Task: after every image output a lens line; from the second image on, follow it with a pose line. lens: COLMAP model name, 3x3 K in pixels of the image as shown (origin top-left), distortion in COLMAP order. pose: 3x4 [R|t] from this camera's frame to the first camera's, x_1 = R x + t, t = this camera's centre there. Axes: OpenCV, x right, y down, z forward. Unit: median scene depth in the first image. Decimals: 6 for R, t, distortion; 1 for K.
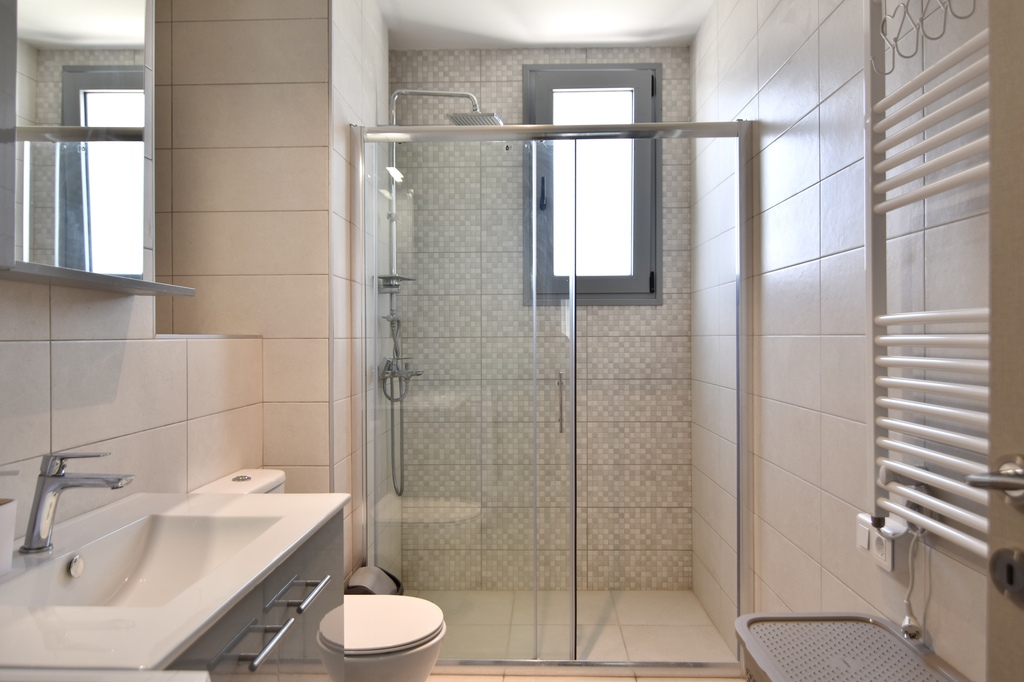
lens RADIAL K [[729.4, 0, 512.0], [0, 729.4, 341.0], [0, 0, 1]] dist [-0.001368, -0.030870]
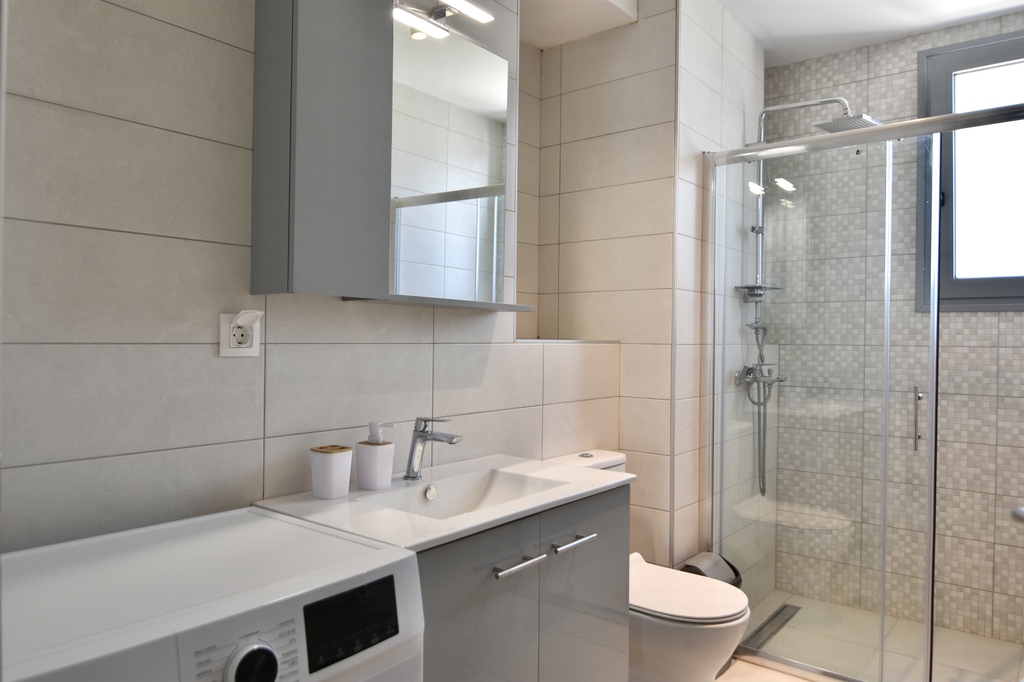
lens RADIAL K [[729.4, 0, 512.0], [0, 729.4, 341.0], [0, 0, 1]] dist [-0.001368, -0.030870]
pose [[0.778203, 0.016078, -0.627807, 0.198513], [-0.017735, 0.999836, 0.003622, -0.006355], [0.627762, 0.008316, 0.778361, -0.035493]]
